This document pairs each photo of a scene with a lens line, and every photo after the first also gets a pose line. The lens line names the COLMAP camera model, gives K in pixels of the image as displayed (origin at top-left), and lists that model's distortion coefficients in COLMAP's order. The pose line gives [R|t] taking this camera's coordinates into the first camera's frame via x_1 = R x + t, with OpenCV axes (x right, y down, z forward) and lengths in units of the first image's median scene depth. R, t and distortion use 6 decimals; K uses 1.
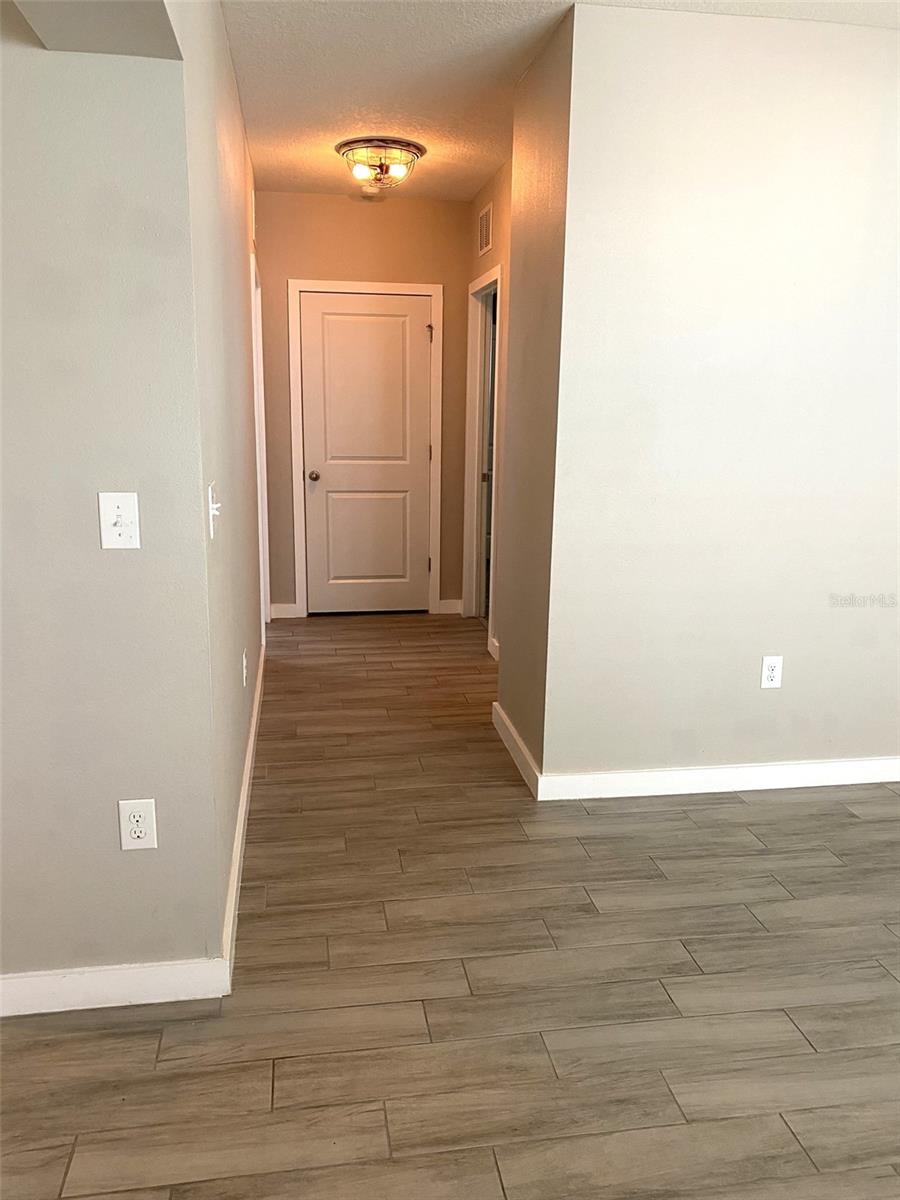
lens RADIAL K [[919.7, 0, 449.4], [0, 919.7, 599.5], [0, 0, 1]] dist [0.031698, -0.027743]
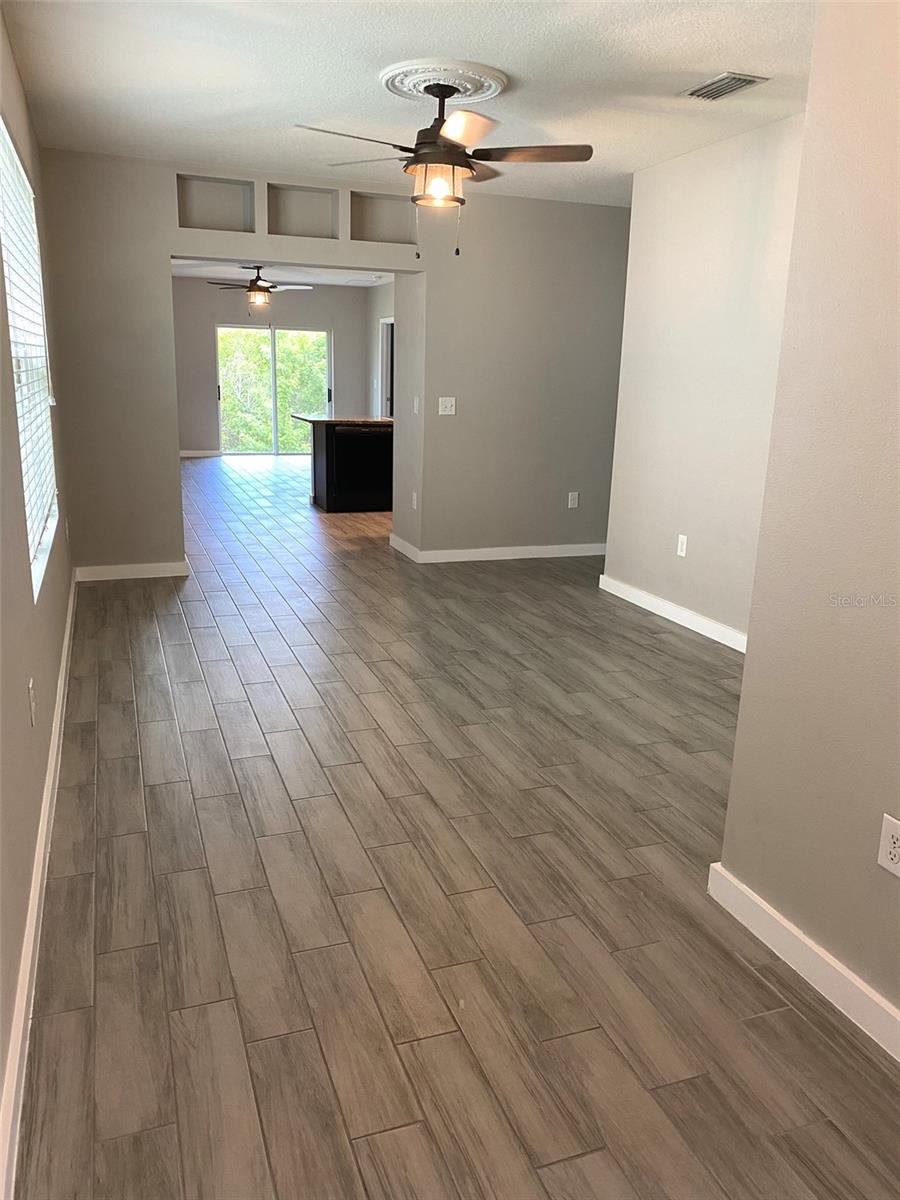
lens RADIAL K [[919.7, 0, 455.3], [0, 919.7, 596.6], [0, 0, 1]] dist [0.031698, -0.027743]
pose [[0.189178, 0.226142, -0.955548, 1.949677], [-0.234391, 0.955389, 0.179700, -0.033727], [0.953558, 0.189976, 0.233744, 0.297963]]
